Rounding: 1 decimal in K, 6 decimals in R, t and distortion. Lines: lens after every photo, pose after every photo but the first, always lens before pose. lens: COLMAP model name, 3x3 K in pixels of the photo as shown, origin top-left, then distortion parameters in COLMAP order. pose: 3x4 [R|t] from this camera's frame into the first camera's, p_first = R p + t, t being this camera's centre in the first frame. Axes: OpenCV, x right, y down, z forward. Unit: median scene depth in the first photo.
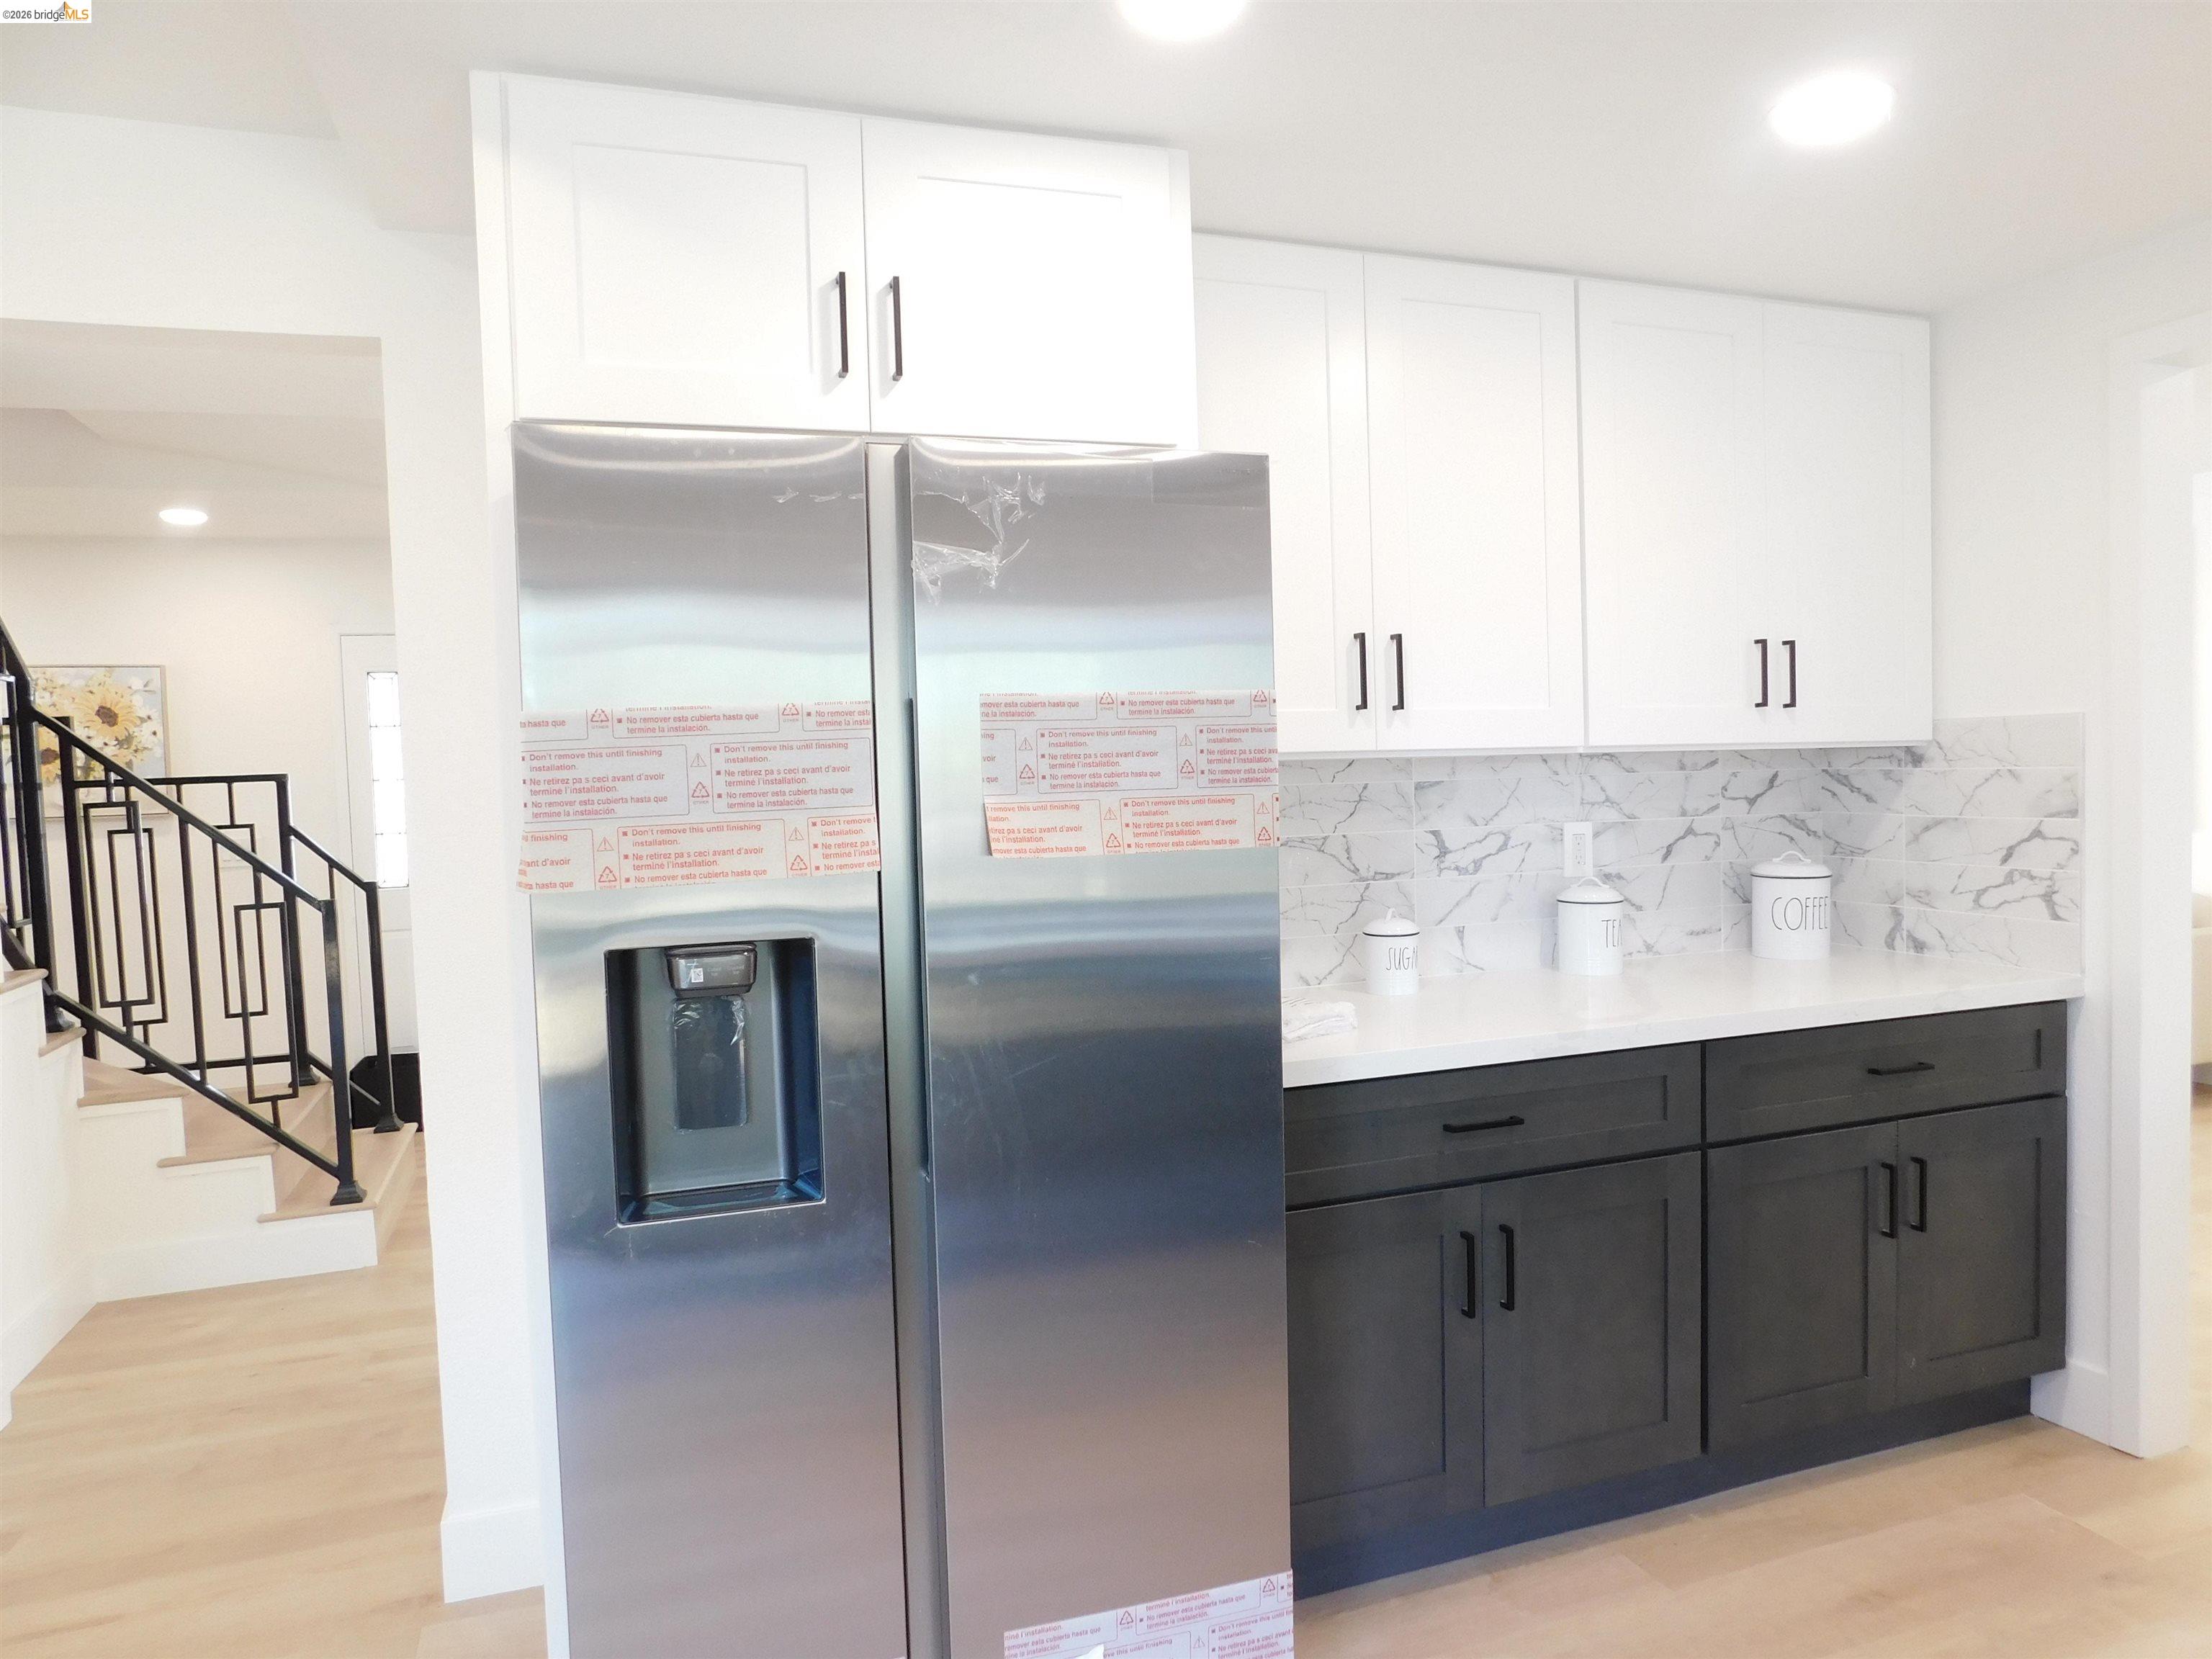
lens RADIAL K [[1436.5, 0, 1106.0], [0, 1436.5, 829.5], [0, 0, 1]] dist [-0.059854, 0.035343]
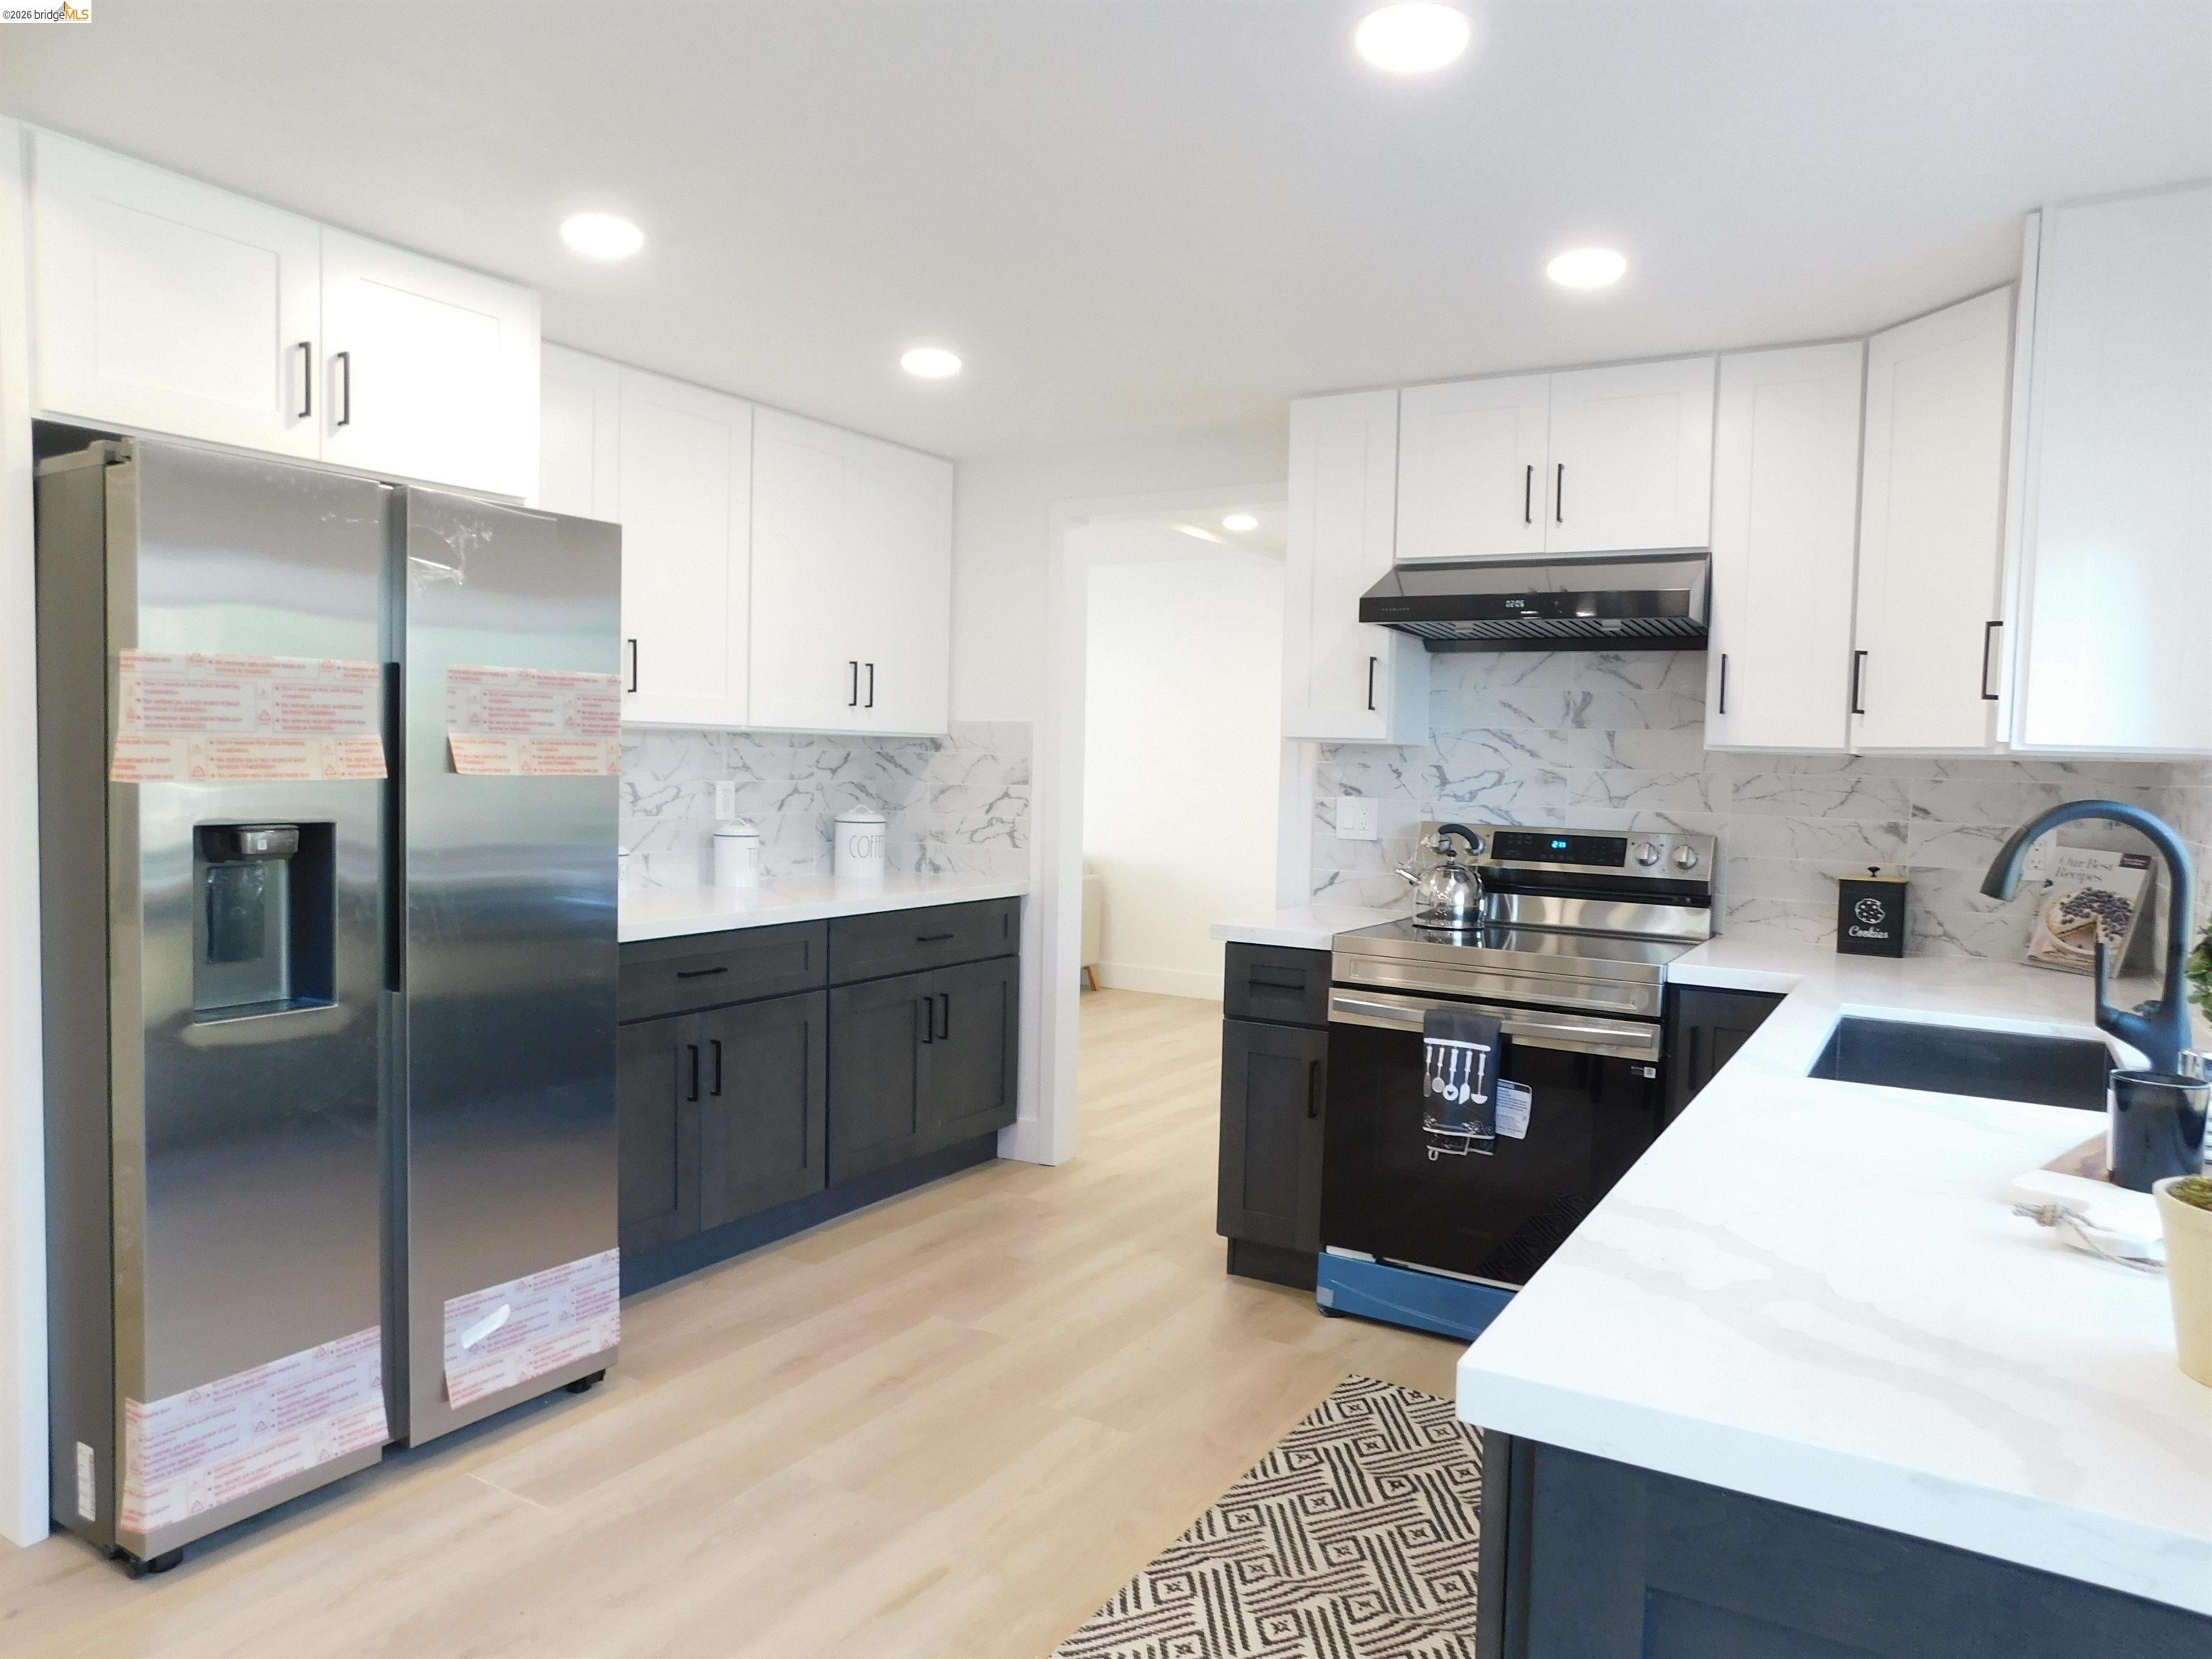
lens RADIAL K [[1457.4, 0, 1106.0], [0, 1457.4, 829.5], [0, 0, 1]] dist [-0.067660, 0.060108]
pose [[0.772911, 0.013661, 0.634367, -0.324998], [-0.016733, 0.999859, -0.001144, 0.044243], [-0.634293, -0.009730, 0.773031, -0.384164]]
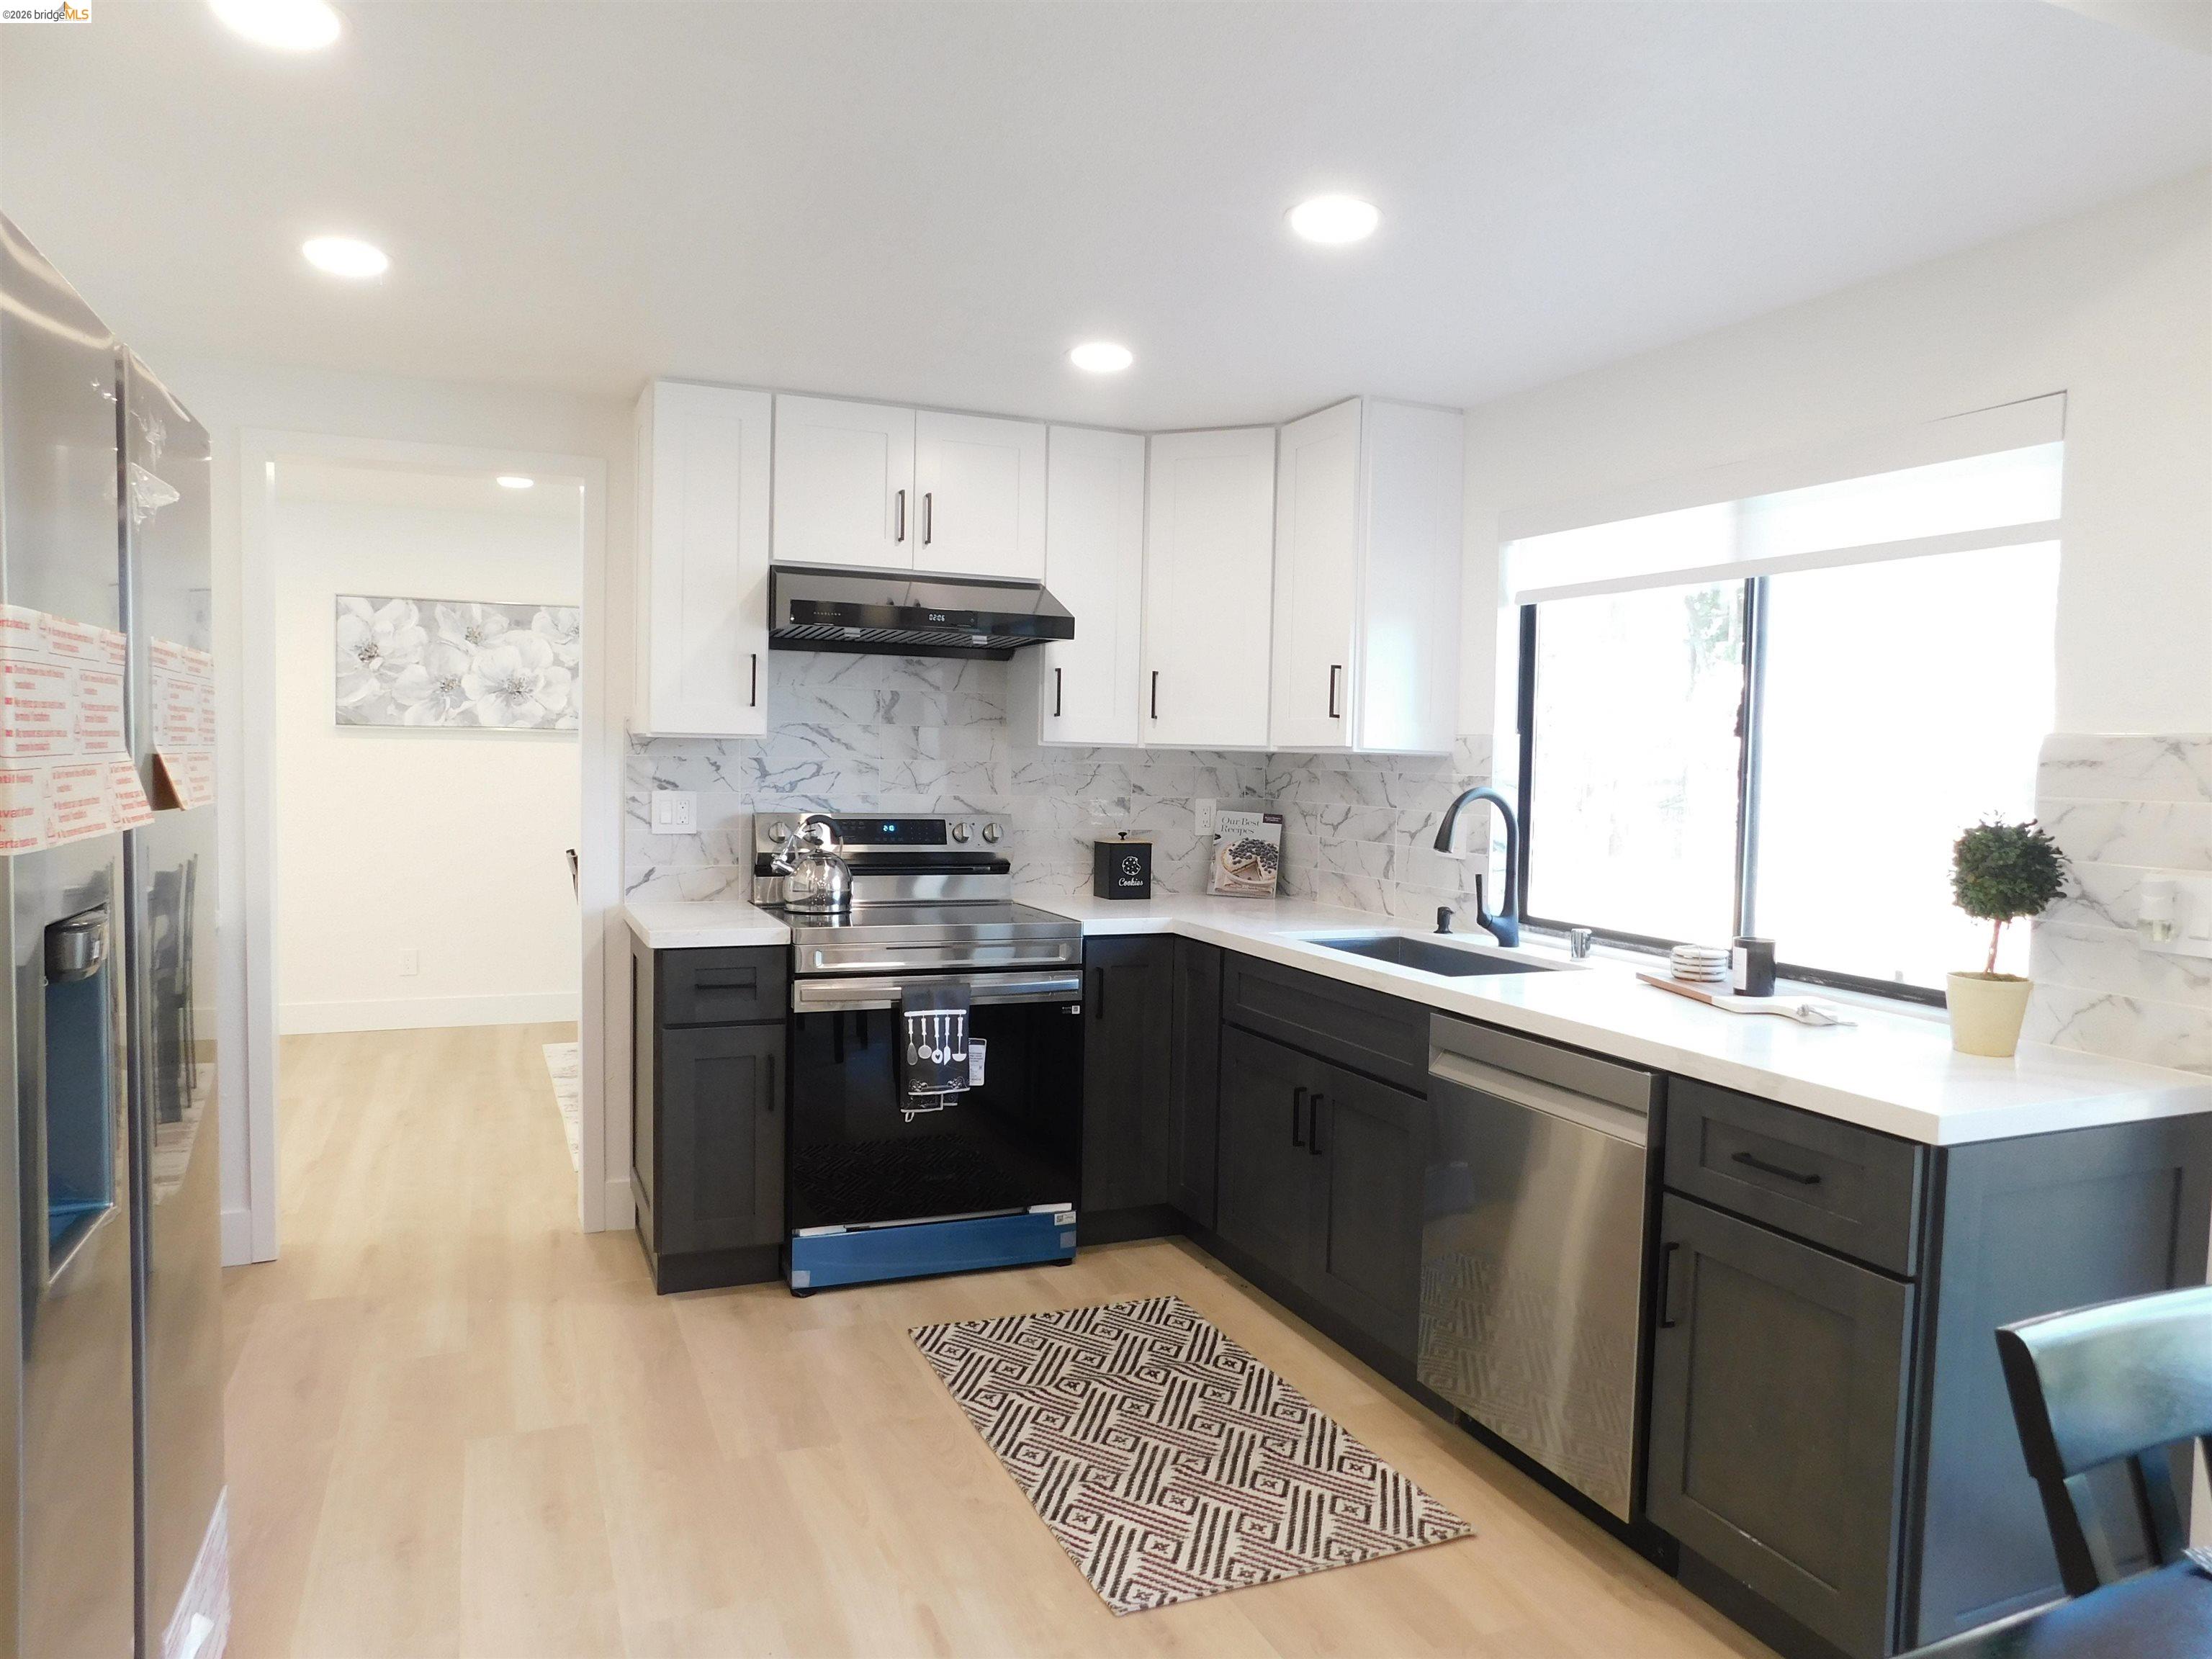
lens RADIAL K [[1457.4, 0, 1106.0], [0, 1457.4, 829.5], [0, 0, 1]] dist [-0.067660, 0.060108]
pose [[-0.053262, -0.029143, 0.998155, -0.676033], [0.025933, 0.999197, 0.030558, 0.010022], [-0.998244, 0.027512, -0.052464, 0.254693]]
